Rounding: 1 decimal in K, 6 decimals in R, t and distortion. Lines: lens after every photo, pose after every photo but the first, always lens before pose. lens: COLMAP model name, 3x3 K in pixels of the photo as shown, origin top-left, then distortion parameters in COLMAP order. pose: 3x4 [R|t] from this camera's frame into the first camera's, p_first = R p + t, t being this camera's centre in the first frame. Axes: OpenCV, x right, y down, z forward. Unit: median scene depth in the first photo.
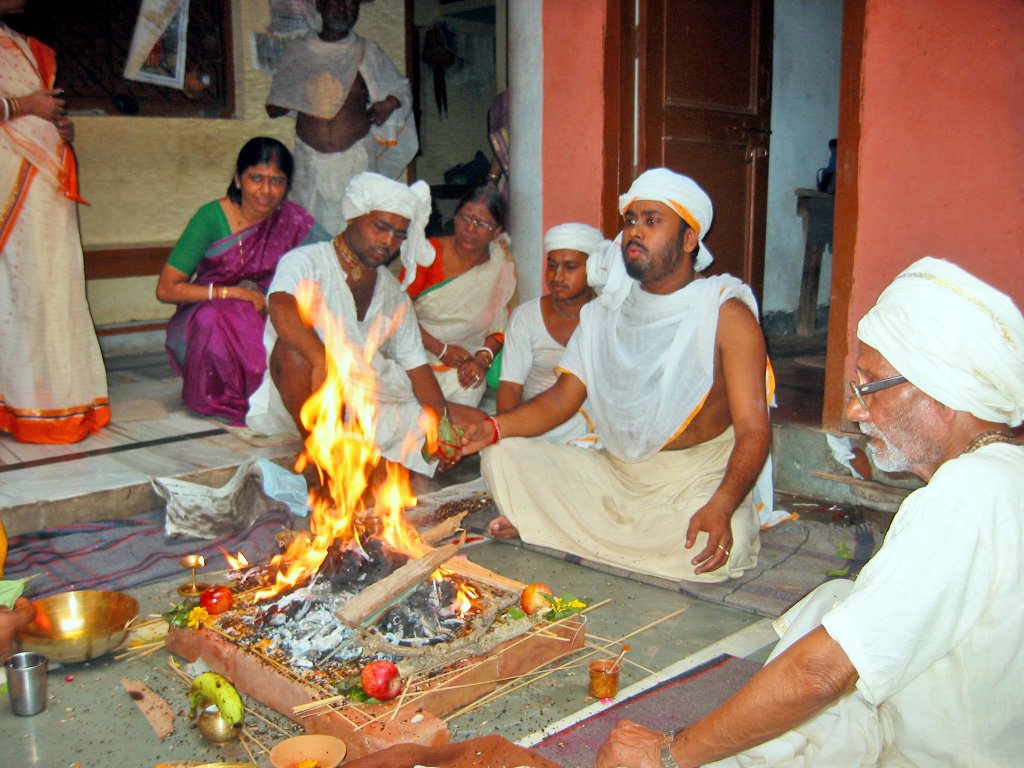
lens RADIAL K [[1055.1, 0, 509.5], [0, 1055.1, 393.1], [0, 0, 1]] dist [-0.131709, 0.111017]
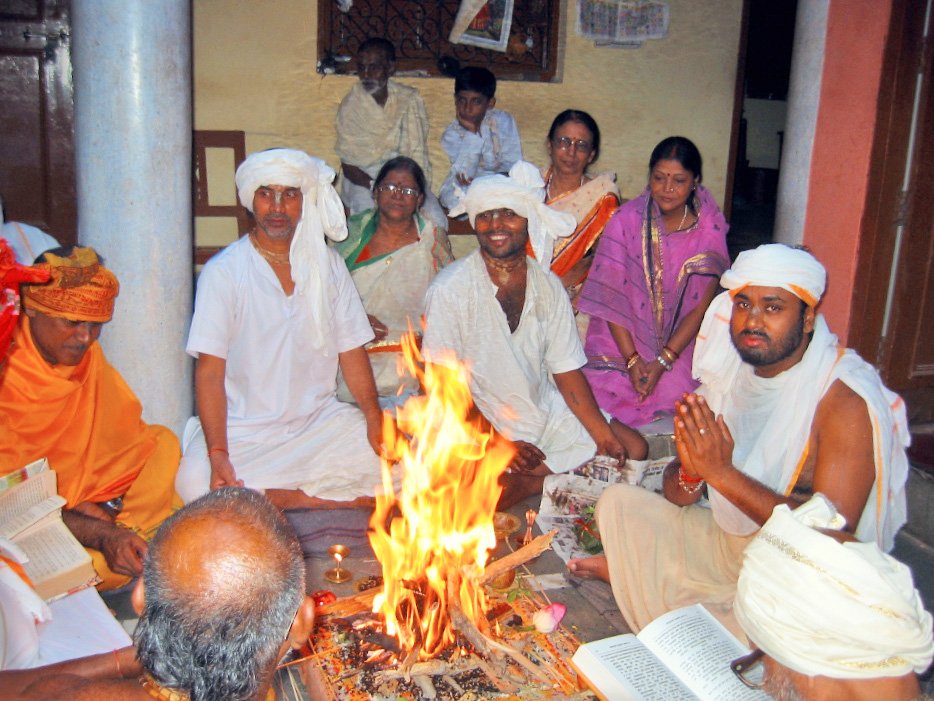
lens RADIAL K [[1049.1, 0, 465.9], [0, 1049.1, 360.6], [0, 0, 1]] dist [-0.119272, 0.076429]
pose [[0.906816, 0.152079, -0.393138, 0.141799], [-0.128640, 0.988001, 0.085470, -0.095144], [0.401419, -0.026932, 0.915499, 0.024106]]
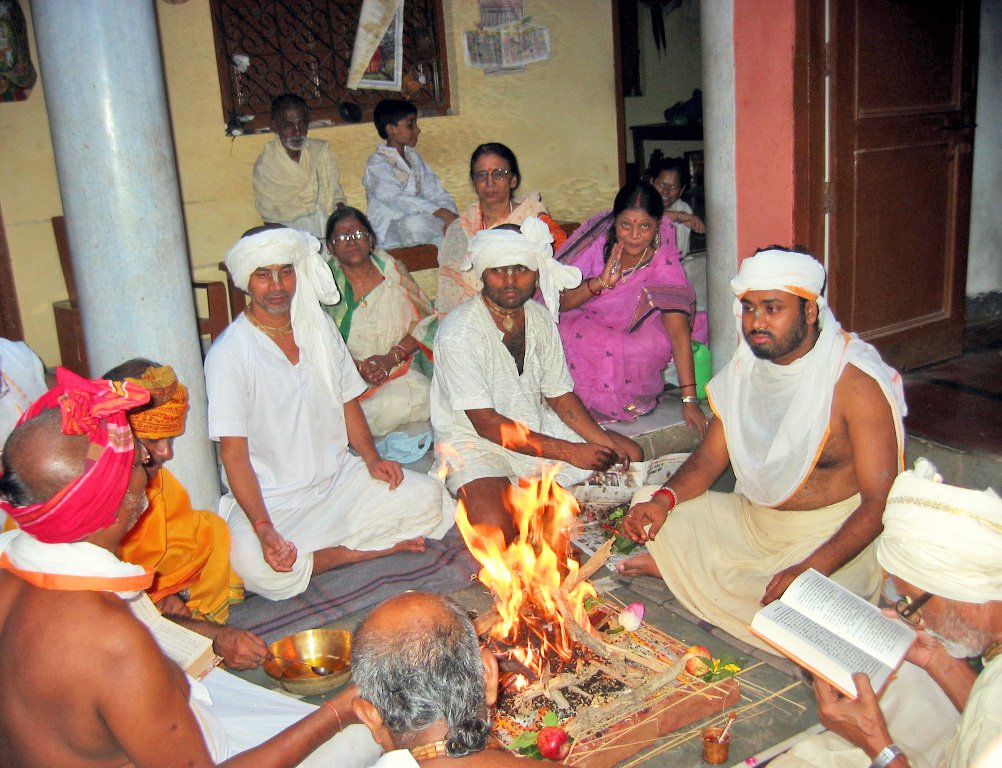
lens RADIAL K [[1050.8, 0, 494.7], [0, 1050.8, 391.6], [0, 0, 1]] dist [-0.145696, 0.136366]
pose [[0.971968, 0.002388, -0.235103, 0.041309], [0.019900, 0.995525, 0.092383, -0.109436], [0.234272, -0.094472, 0.967570, -0.060583]]
